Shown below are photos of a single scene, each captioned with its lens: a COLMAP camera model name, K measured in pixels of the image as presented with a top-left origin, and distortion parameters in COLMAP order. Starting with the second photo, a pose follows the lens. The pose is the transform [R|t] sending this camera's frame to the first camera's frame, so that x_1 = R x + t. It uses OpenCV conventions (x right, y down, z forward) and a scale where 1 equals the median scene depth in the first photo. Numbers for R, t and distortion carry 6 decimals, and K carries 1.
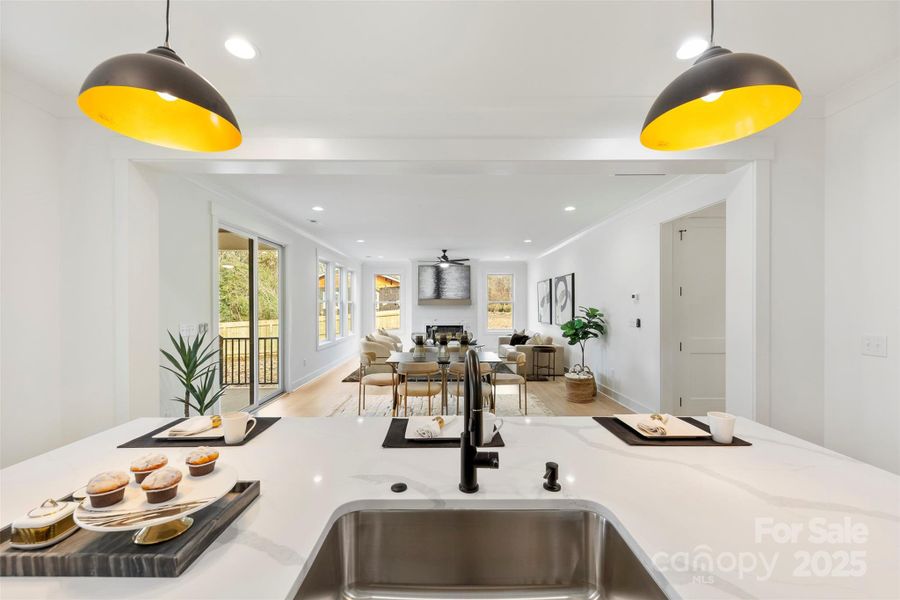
lens RADIAL K [[350.4, 0, 449.0], [0, 350.4, 304.5], [0, 0, 1]] dist [0.000890, -0.002255]
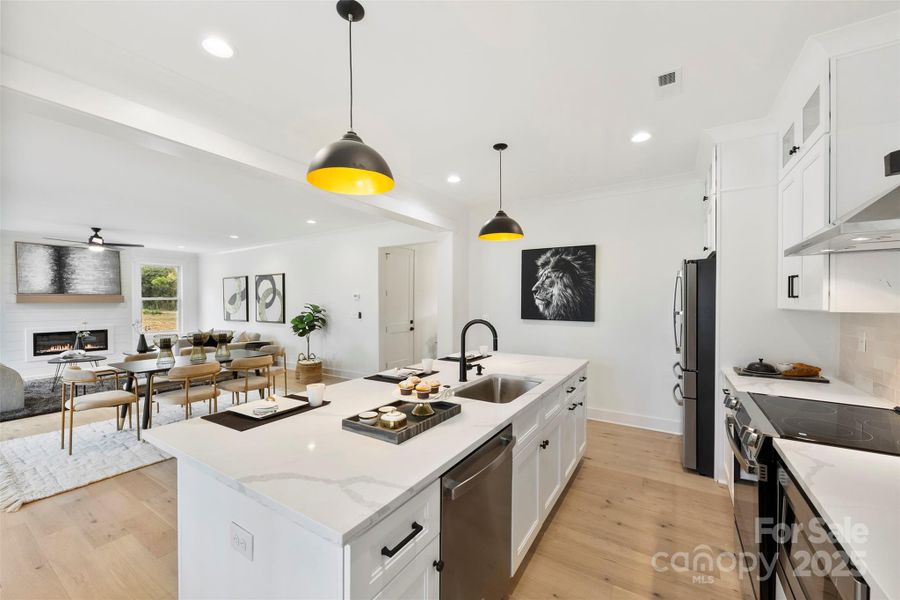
lens RADIAL K [[350.4, 0, 449.0], [0, 350.4, 304.5], [0, 0, 1]] dist [0.000890, -0.002255]
pose [[0.537684, -0.006174, 0.843124, -0.270960], [-0.000138, 0.999973, 0.007410, -0.000096], [-0.843147, -0.004101, 0.537668, -0.026775]]
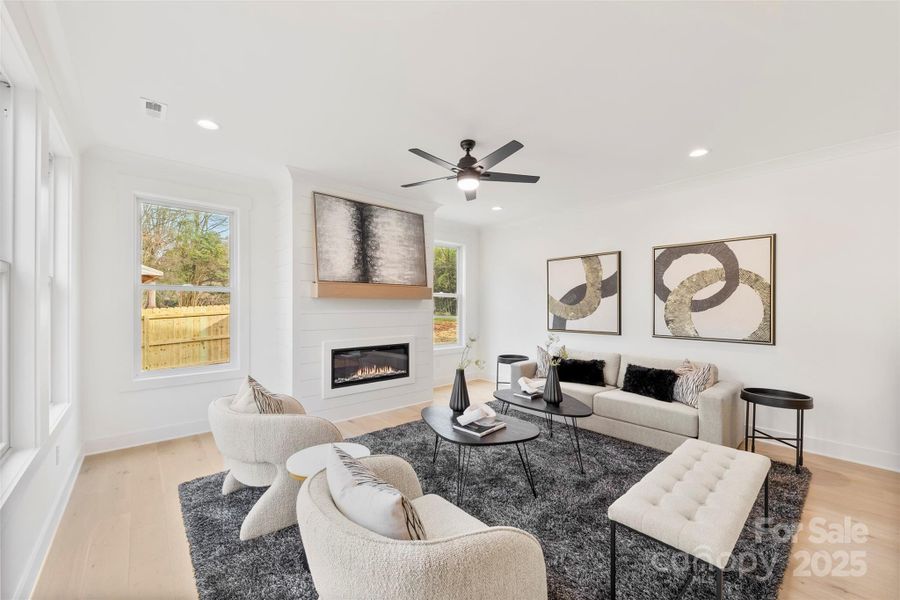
lens RADIAL K [[350.4, 0, 449.0], [0, 350.4, 304.5], [0, 0, 1]] dist [0.000890, -0.002255]
pose [[0.755844, 0.005724, 0.654727, -0.301216], [-0.005658, 0.999982, -0.002210, 0.012885], [-0.654728, -0.002034, 0.755862, 0.847475]]
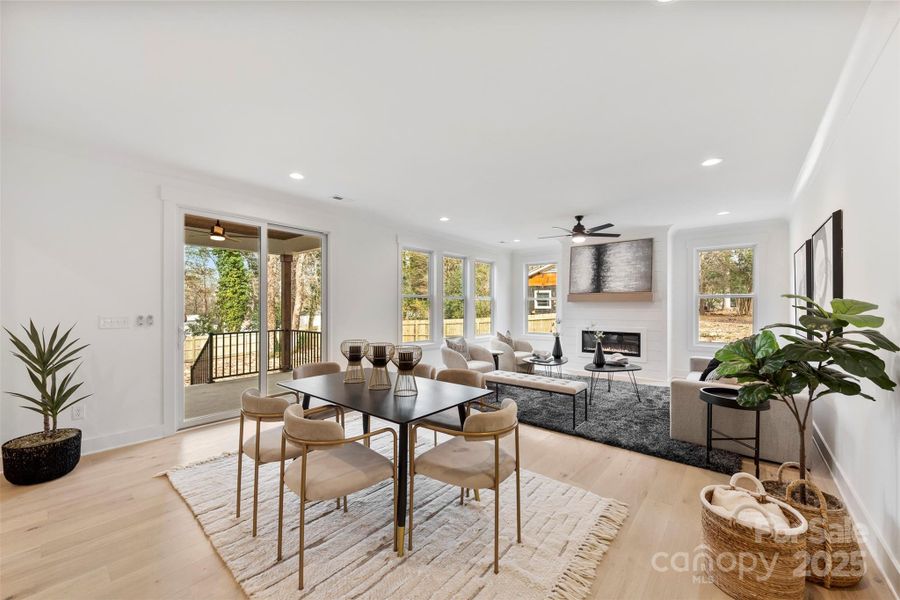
lens RADIAL K [[347.1, 0, 448.3], [0, 347.1, 306.1], [0, 0, 1]] dist [0.001443, -0.000076]
pose [[0.757648, 0.003160, -0.652656, 0.257051], [-0.001140, 0.999993, 0.003518, 0.011196], [0.652663, -0.001921, 0.757646, 0.399271]]
